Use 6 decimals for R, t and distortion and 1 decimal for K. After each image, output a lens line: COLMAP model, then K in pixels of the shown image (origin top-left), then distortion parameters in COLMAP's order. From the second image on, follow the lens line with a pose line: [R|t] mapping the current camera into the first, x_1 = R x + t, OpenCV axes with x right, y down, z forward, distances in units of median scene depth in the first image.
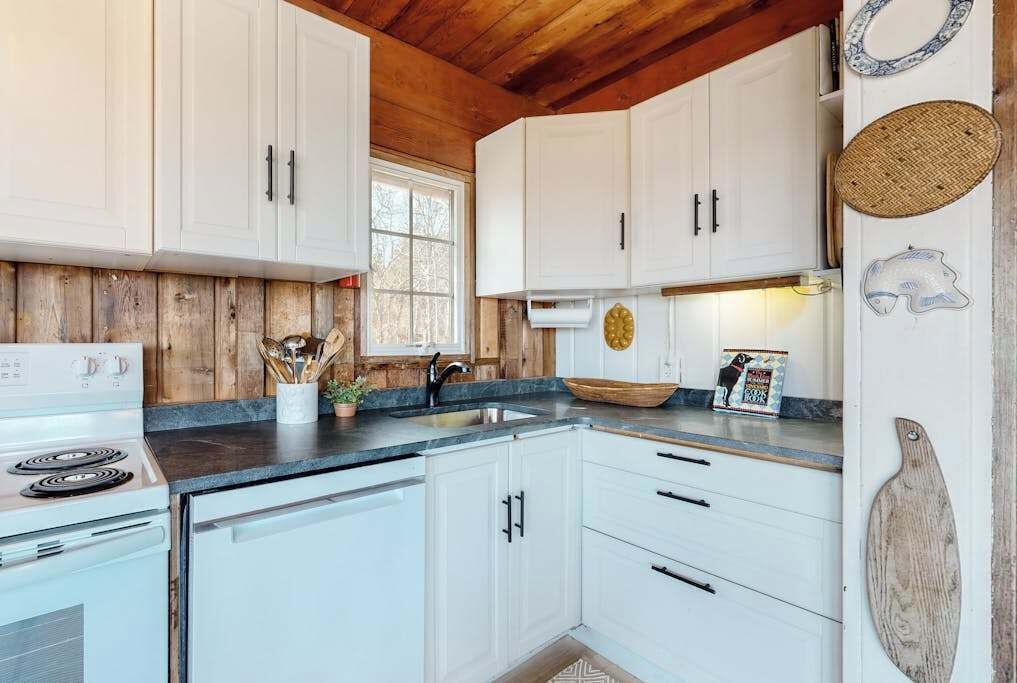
lens RADIAL K [[481.3, 0, 508.1], [0, 481.3, 339.8], [0, 0, 1]] dist [-0.000350, -0.000143]
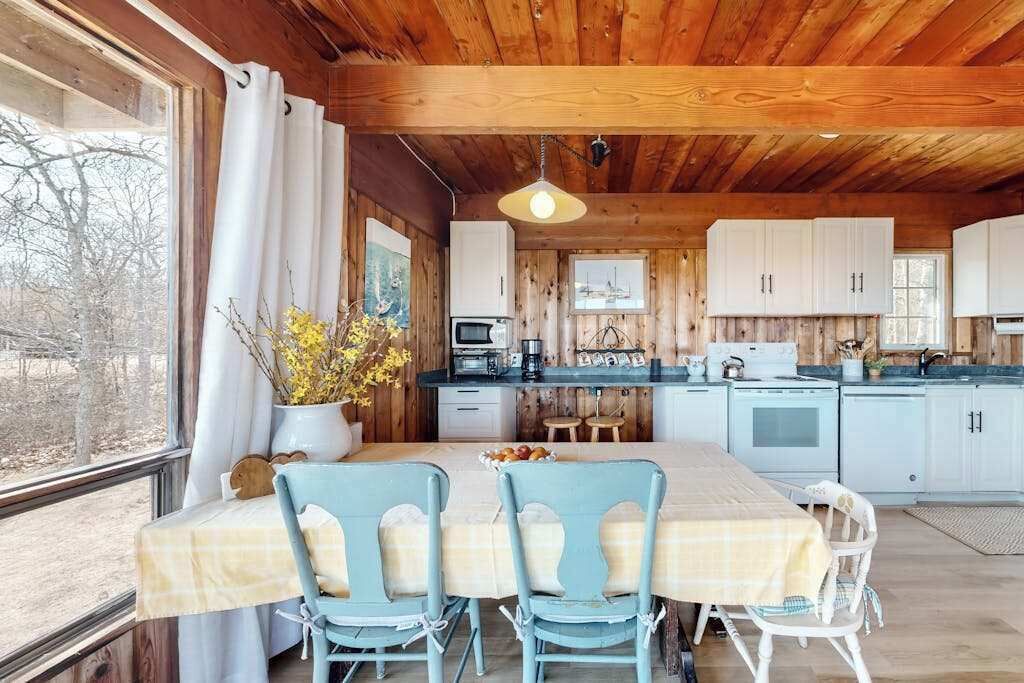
lens RADIAL K [[487.4, 0, 515.3], [0, 487.4, 343.3], [0, 0, 1]] dist [0.000529, -0.001097]
pose [[0.691018, 0.000649, -0.722837, 0.179345], [0.000318, 0.999999, 0.001202, 0.006551], [0.722837, -0.001060, 0.691018, -2.176342]]
